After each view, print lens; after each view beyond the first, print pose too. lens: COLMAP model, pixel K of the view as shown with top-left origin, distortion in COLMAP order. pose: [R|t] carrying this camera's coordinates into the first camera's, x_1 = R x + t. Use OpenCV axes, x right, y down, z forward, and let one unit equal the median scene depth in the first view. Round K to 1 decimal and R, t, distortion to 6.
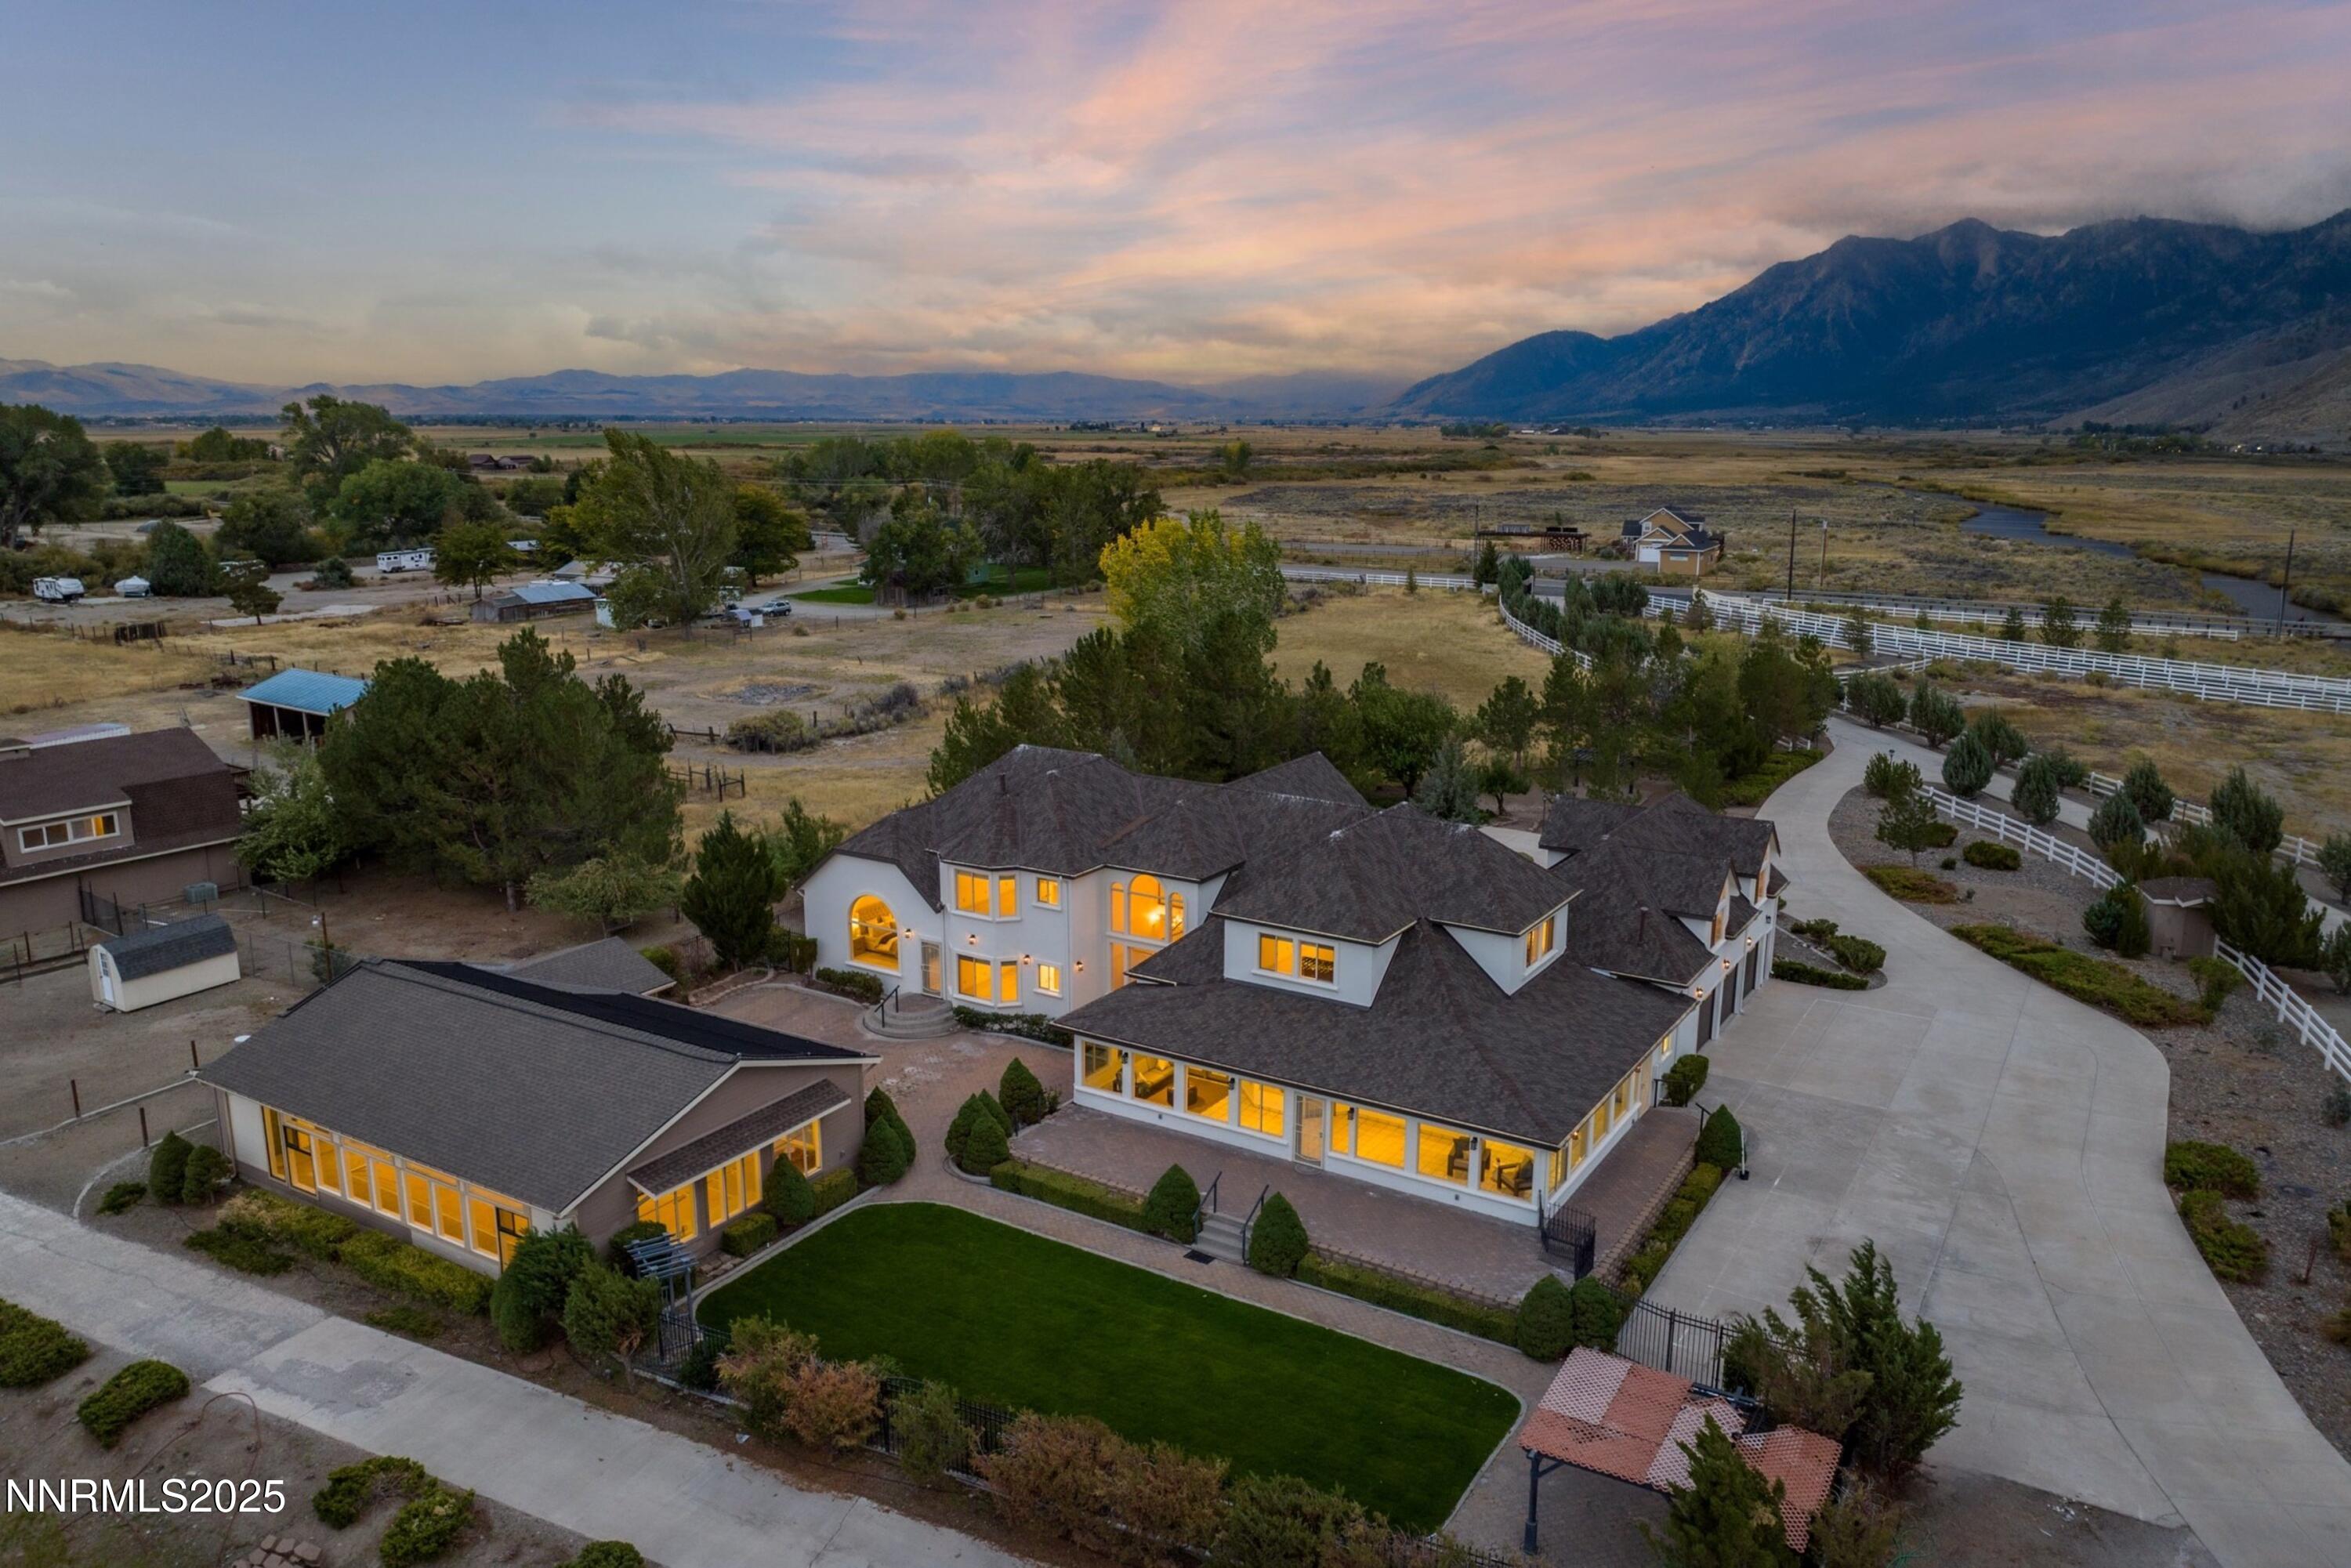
lens RADIAL K [[1671.8, 0, 1175.5], [0, 1671.8, 784.0], [0, 0, 1]] dist [-0.047878, 0.006544]
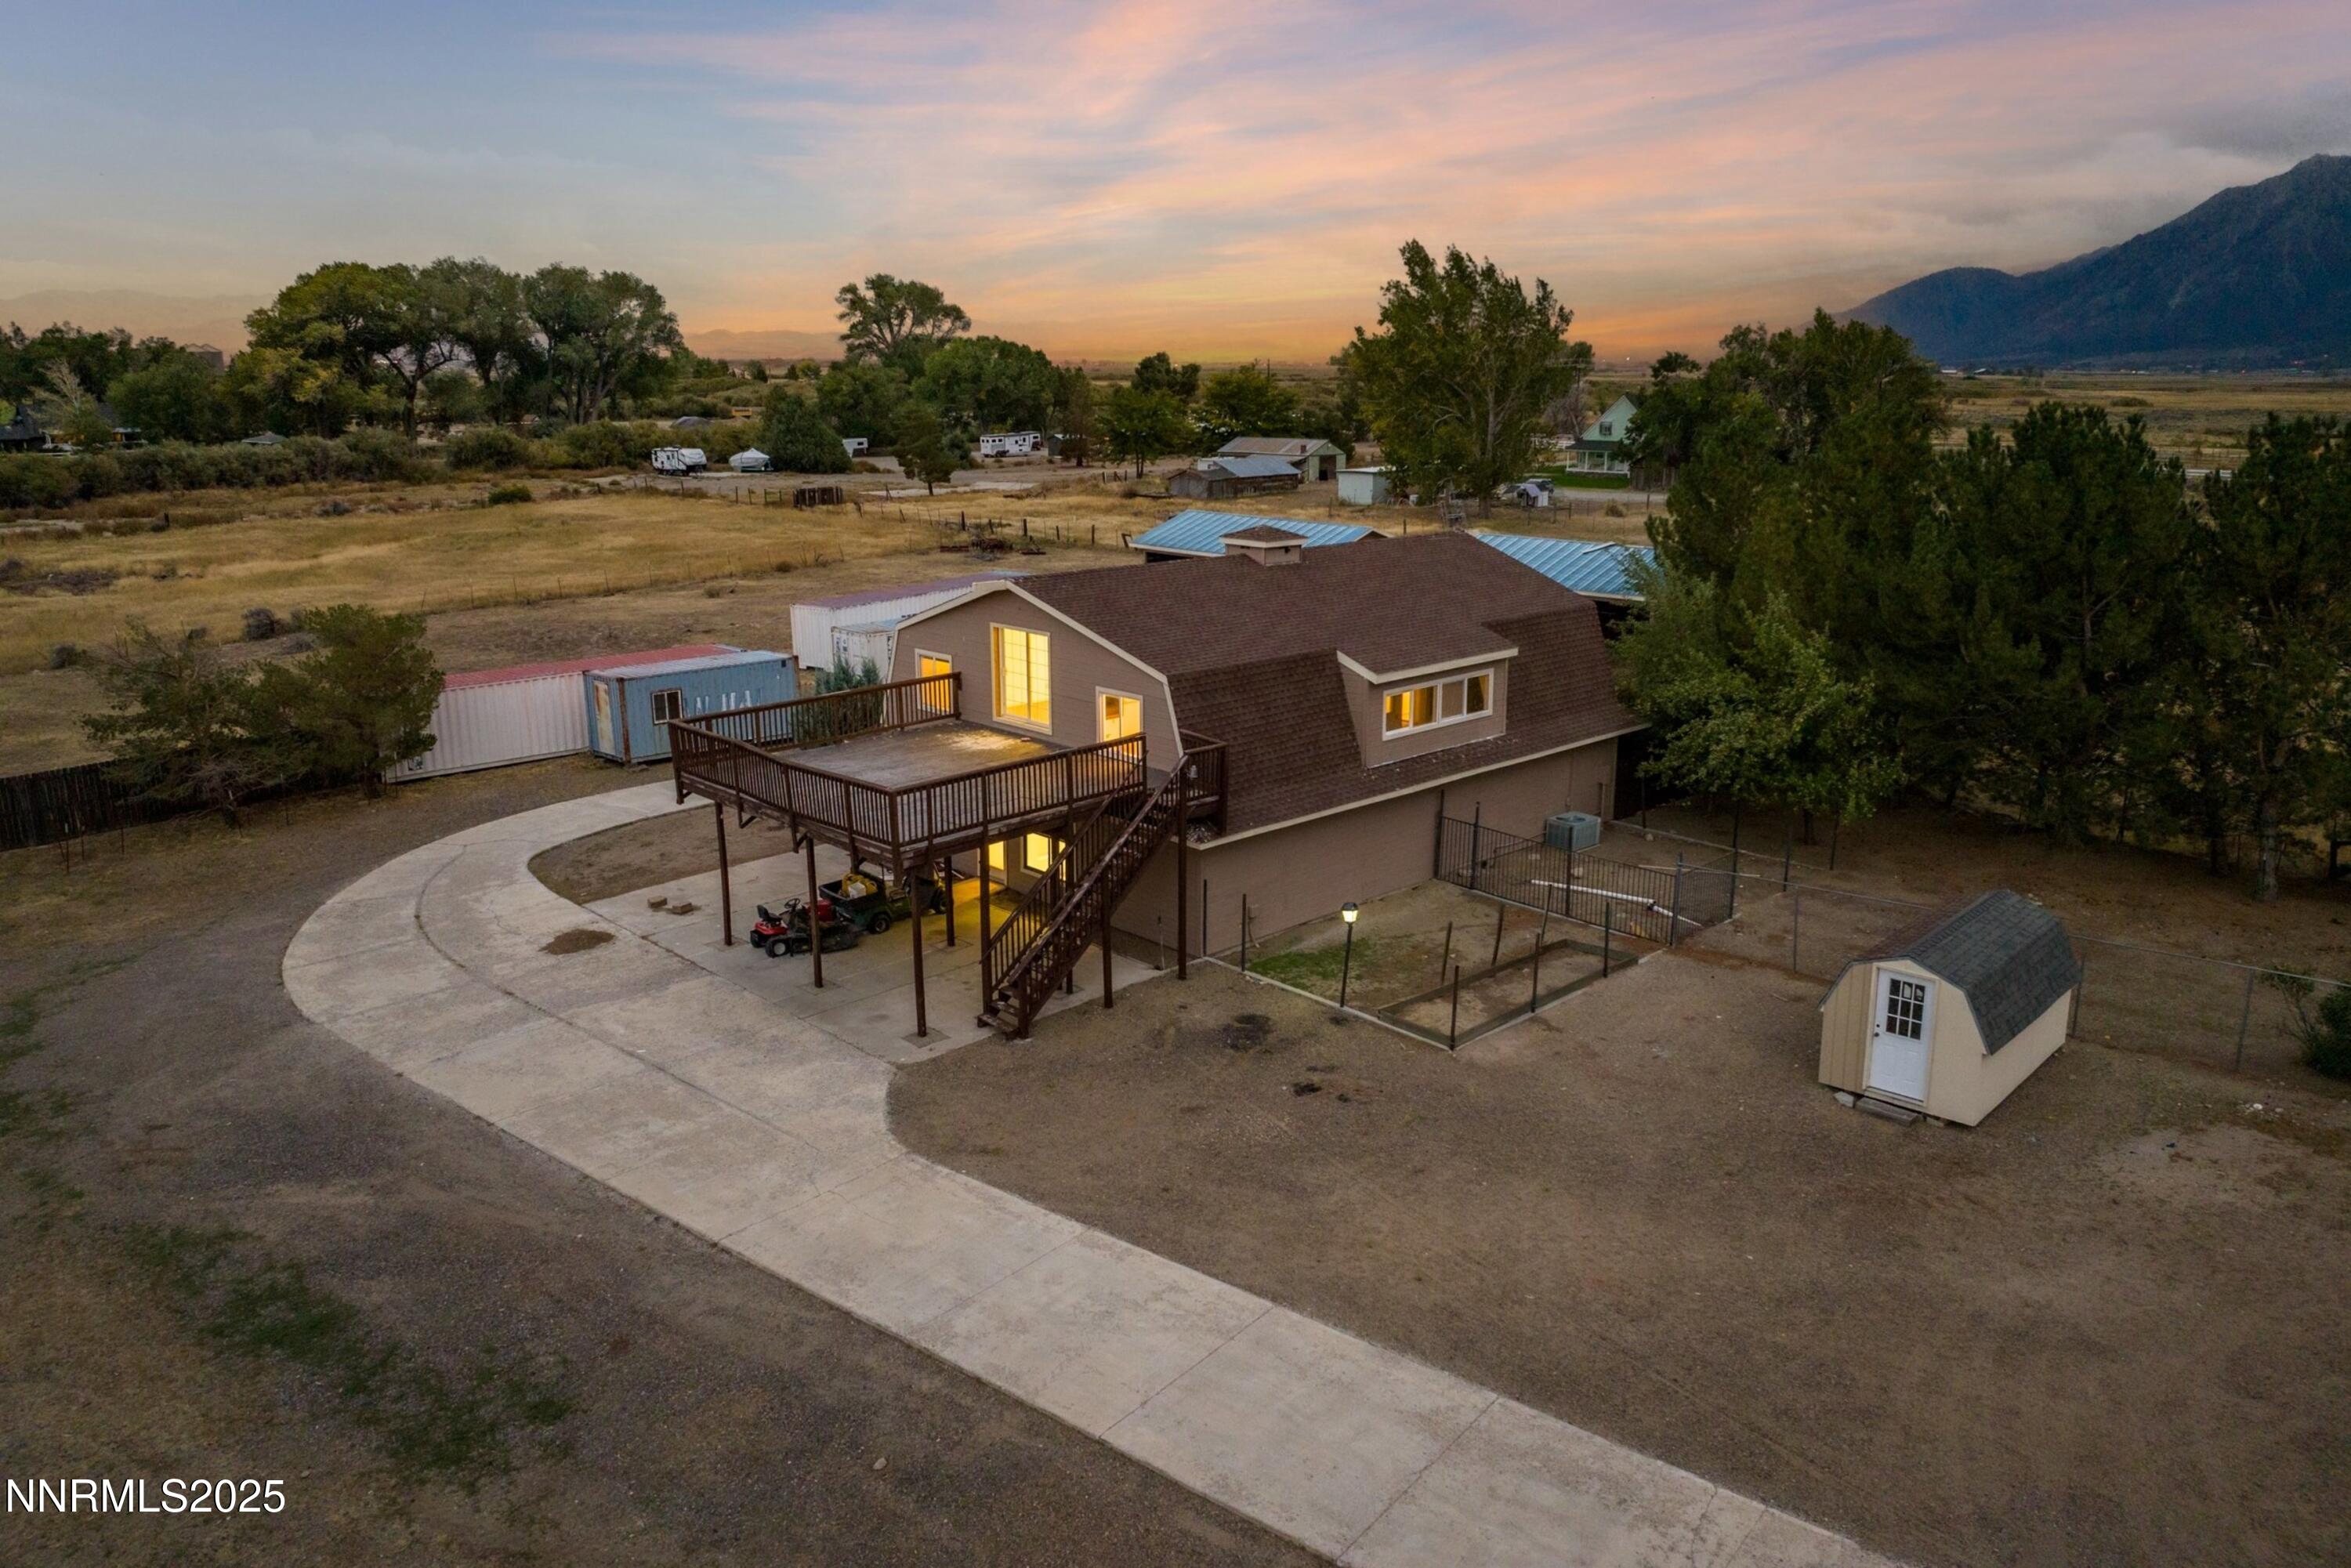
lens RADIAL K [[1671.8, 0, 1175.5], [0, 1671.8, 784.0], [0, 0, 1]] dist [-0.047878, 0.006544]
pose [[0.978439, 0.045322, -0.201504, -0.359883], [-0.038924, 0.998608, 0.035602, 0.021560], [0.202837, -0.026991, 0.978840, 0.262741]]
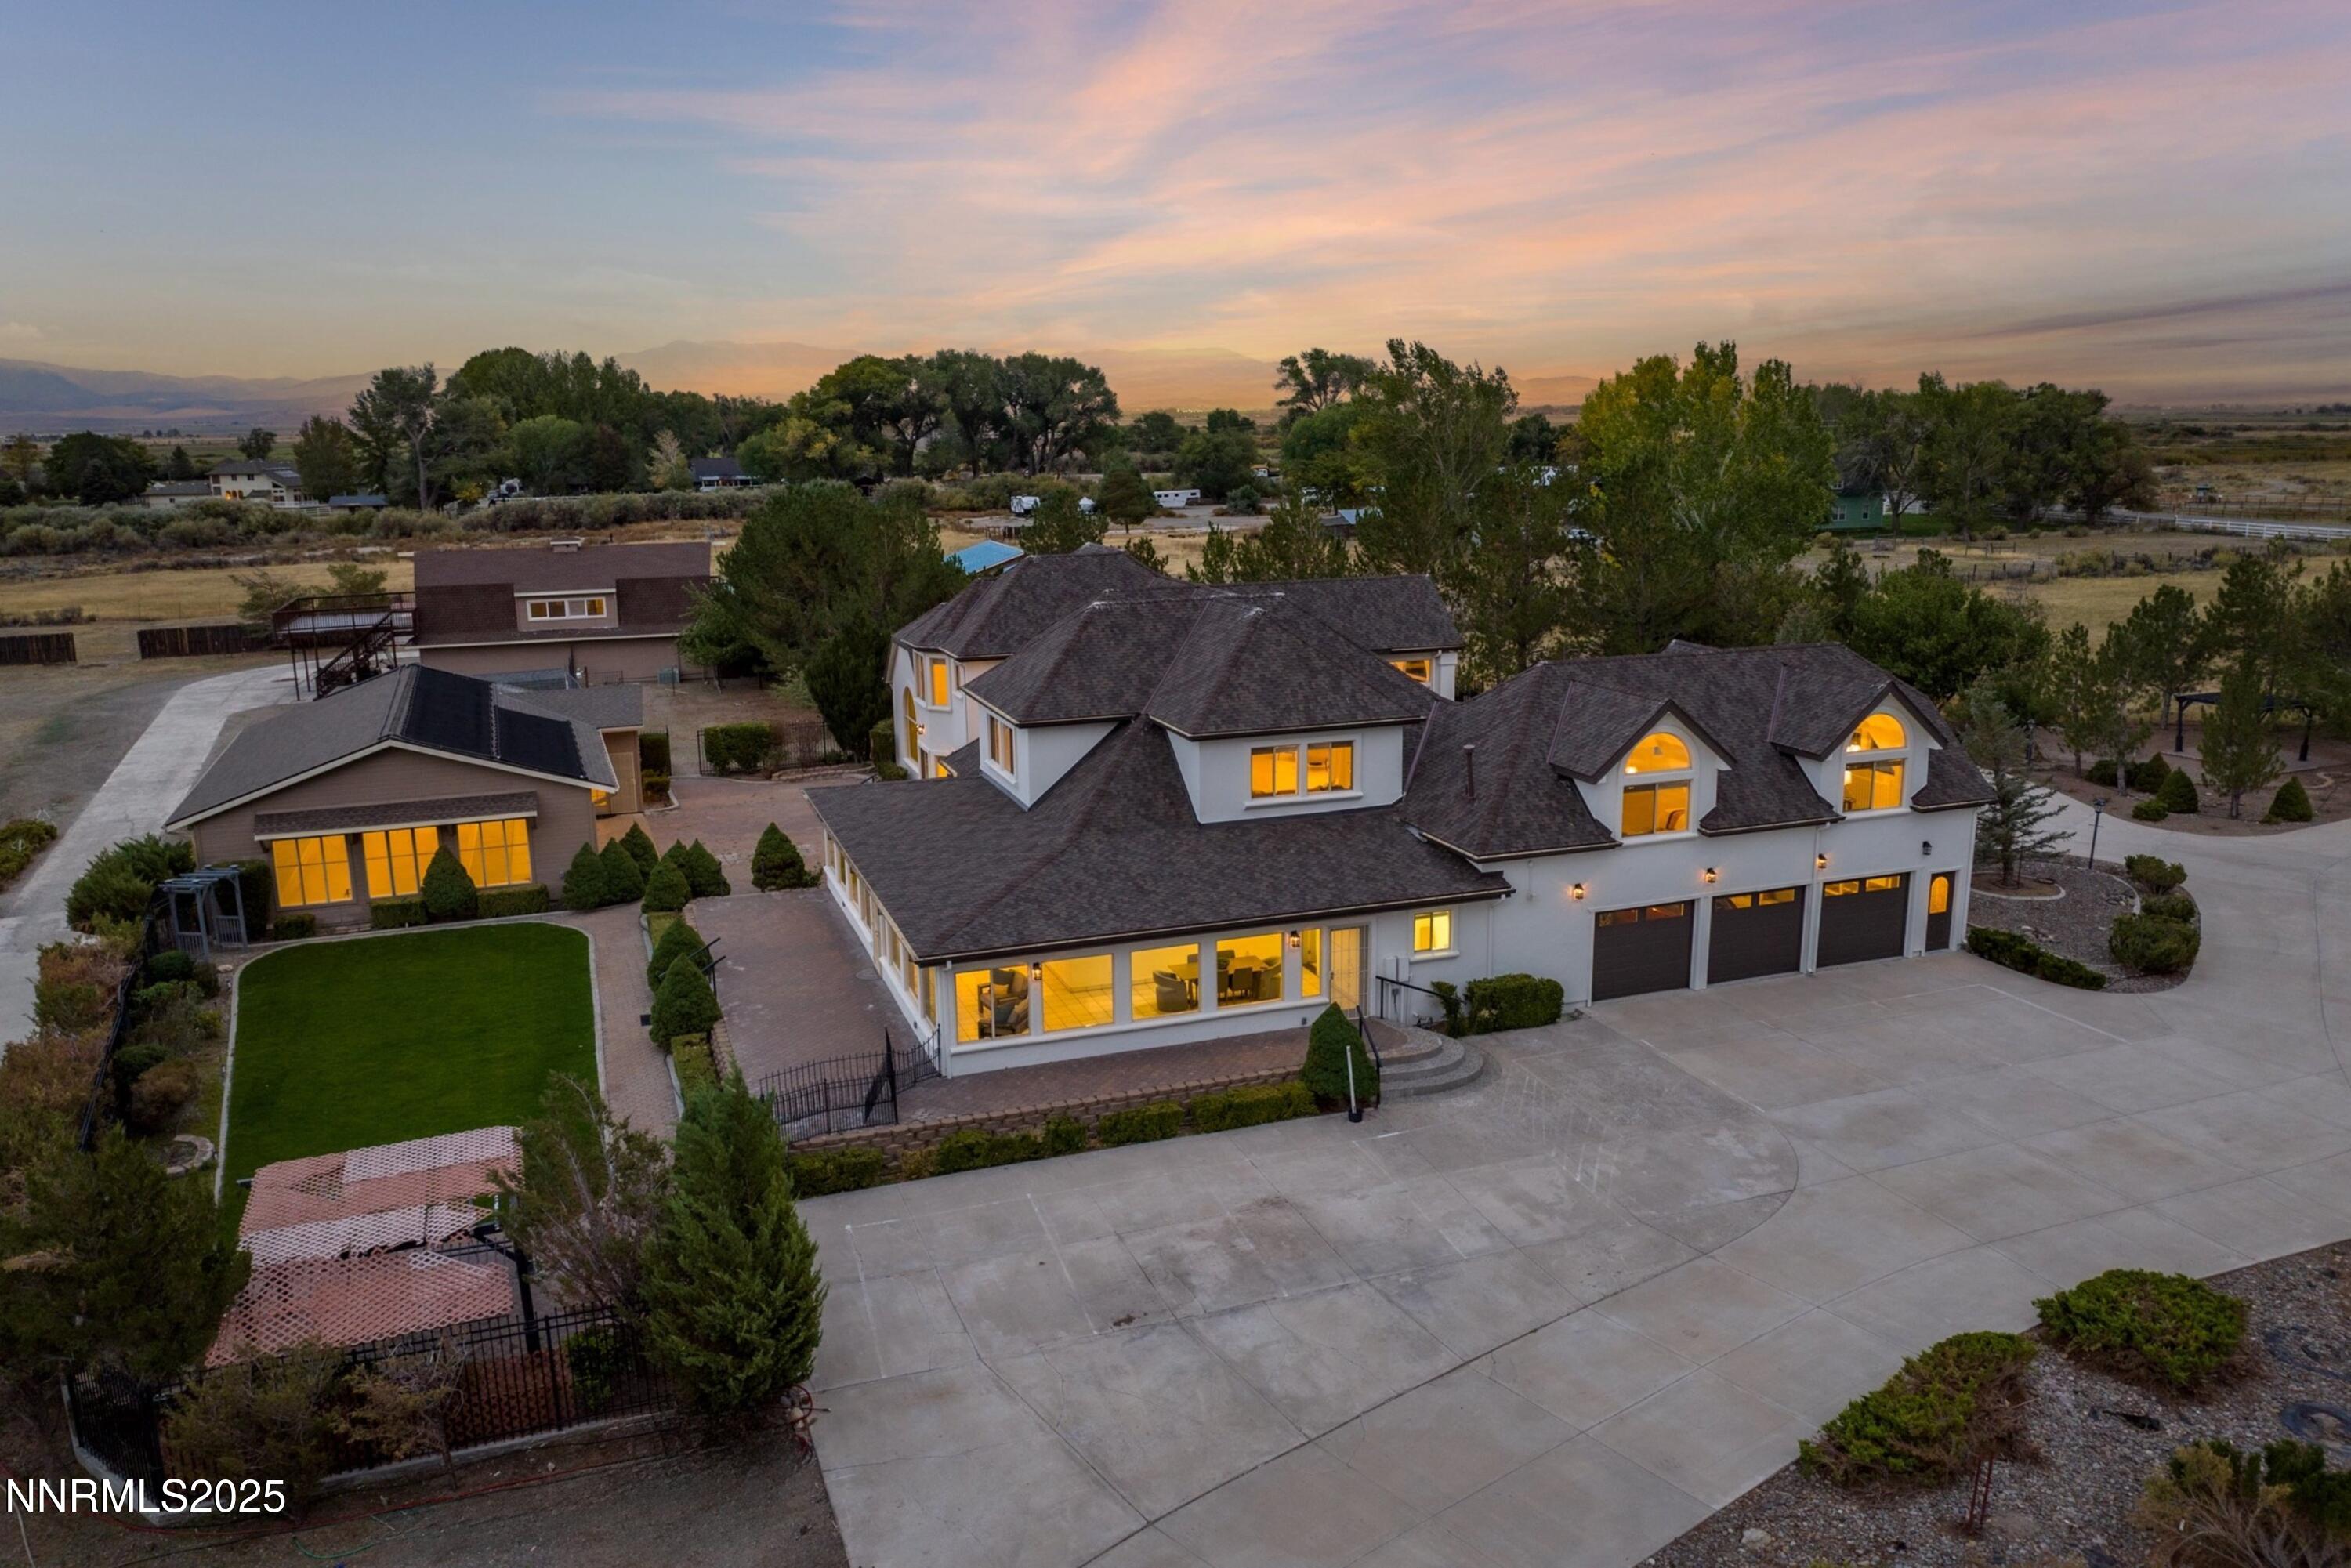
lens RADIAL K [[1701.4, 0, 1137.8], [0, 1701.4, 783.2], [0, 0, 1]] dist [-0.043958, -0.004186]
pose [[0.779234, 0.115746, -0.615952, 0.252085], [-0.114775, 0.992532, 0.041311, 0.031677], [0.616134, 0.038505, 0.786700, 0.150047]]
